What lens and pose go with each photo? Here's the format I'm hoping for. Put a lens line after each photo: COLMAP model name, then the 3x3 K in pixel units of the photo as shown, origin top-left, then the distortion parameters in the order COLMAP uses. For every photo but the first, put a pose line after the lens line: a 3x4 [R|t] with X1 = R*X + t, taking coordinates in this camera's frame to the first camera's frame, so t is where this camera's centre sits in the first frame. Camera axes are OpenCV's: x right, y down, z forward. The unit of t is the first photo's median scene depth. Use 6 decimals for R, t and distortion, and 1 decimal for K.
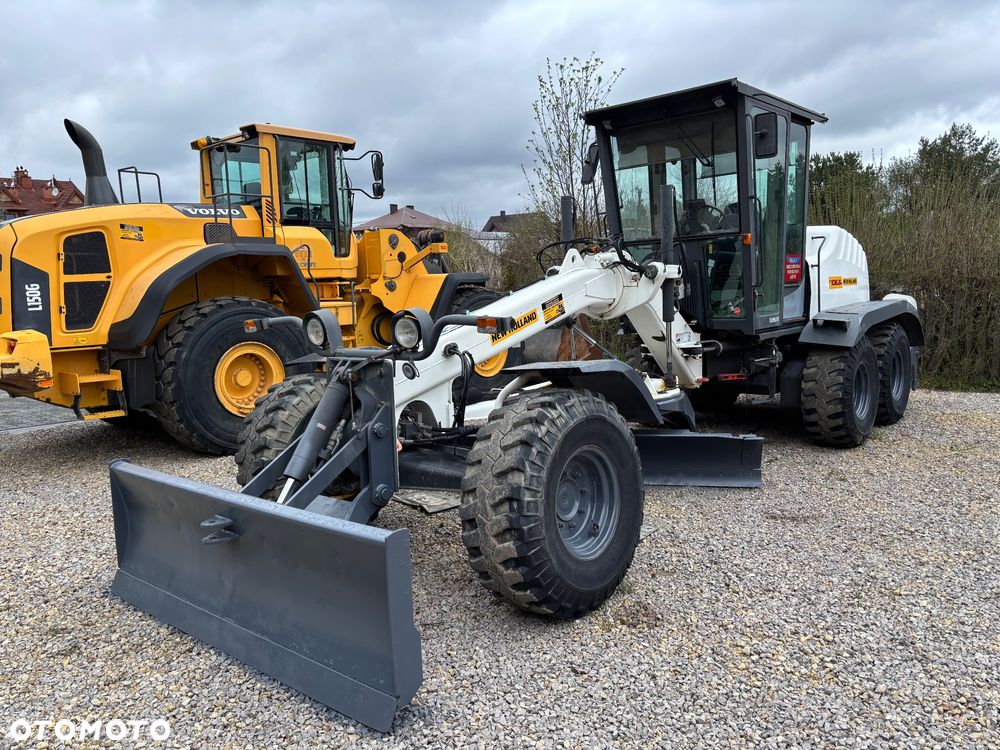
lens RADIAL K [[750.8, 0, 525.1], [0, 750.8, 381.5], [0, 0, 1]] dist [0.029981, 0.003026]
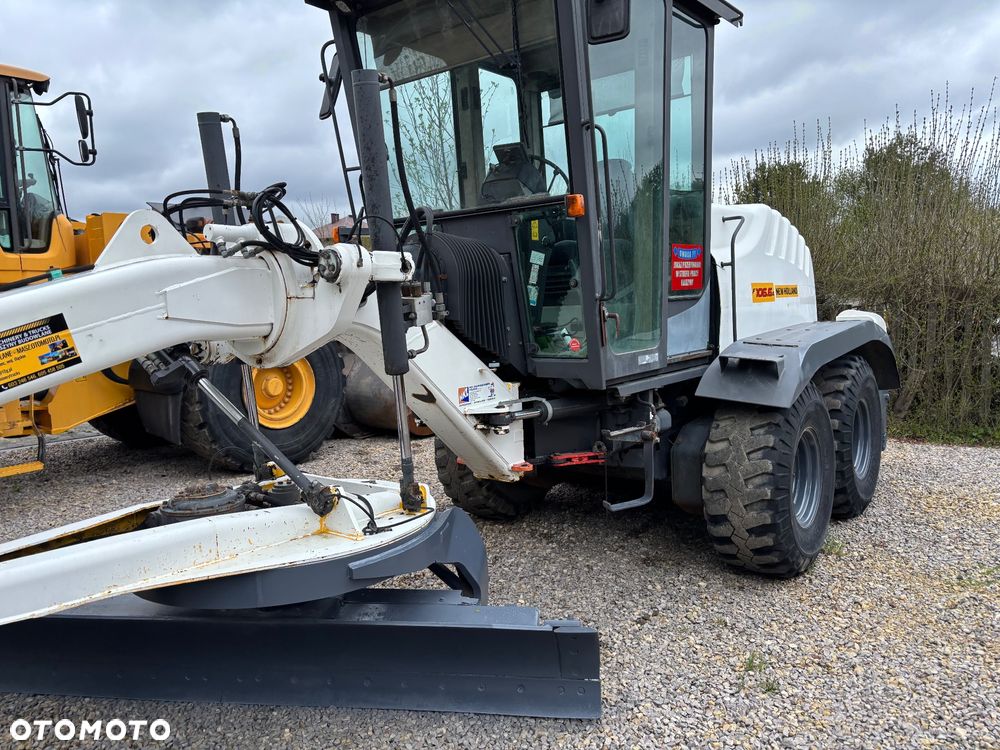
lens RADIAL K [[782.0, 0, 500.0], [0, 782.0, 375.0], [0, 0, 1]] dist [0.033093, -0.003791]
pose [[0.999097, -0.003507, 0.042345, 0.185120], [0.004693, 0.999599, -0.027935, -0.051145], [-0.042230, 0.028109, 0.998712, 0.404052]]
